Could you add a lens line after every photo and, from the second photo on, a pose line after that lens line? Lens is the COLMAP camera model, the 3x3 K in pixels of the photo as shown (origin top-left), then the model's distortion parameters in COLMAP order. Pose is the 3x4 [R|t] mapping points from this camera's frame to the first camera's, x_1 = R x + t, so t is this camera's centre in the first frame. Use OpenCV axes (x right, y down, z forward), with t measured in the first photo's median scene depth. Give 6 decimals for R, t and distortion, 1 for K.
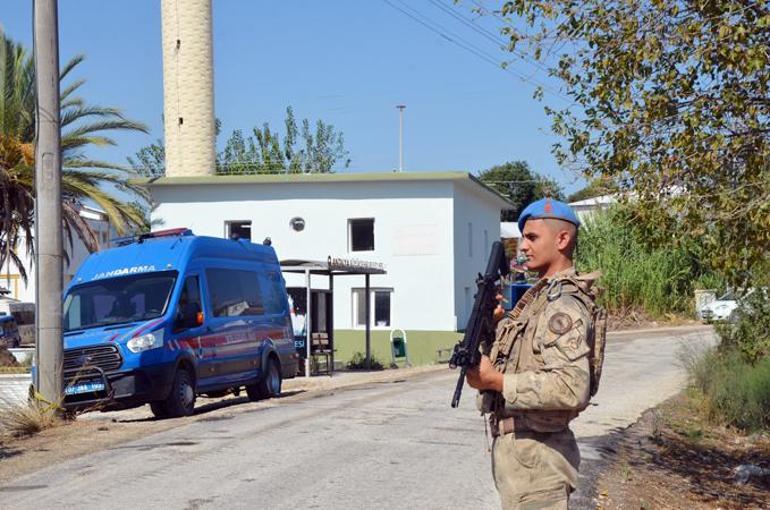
lens RADIAL K [[1483.9, 0, 385.0], [0, 1483.9, 255.0], [0, 0, 1]] dist [0.552000, 0.047196]
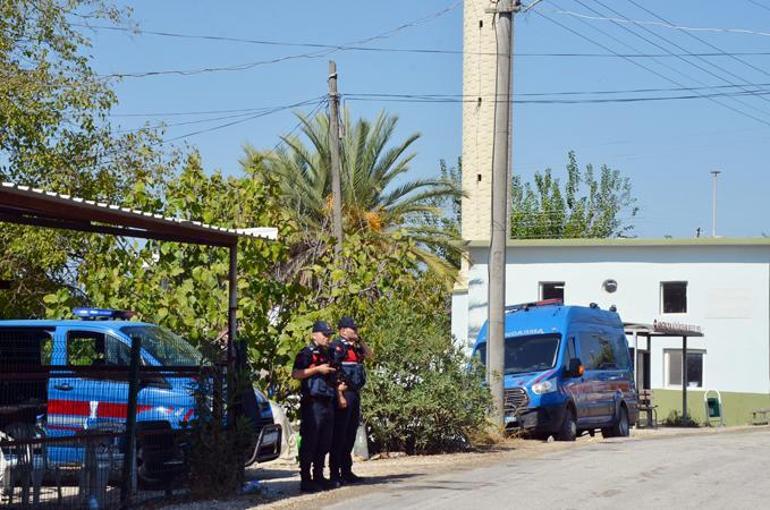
lens RADIAL K [[1909.8, 0, 384.6], [0, 1909.8, 280.1], [0, 0, 1]] dist [0.571123, 0.299111]
pose [[0.991358, 0.013963, -0.130439, -0.043326], [-0.015430, 0.999828, -0.010242, -0.009476], [0.130273, 0.012167, 0.991403, -0.387096]]
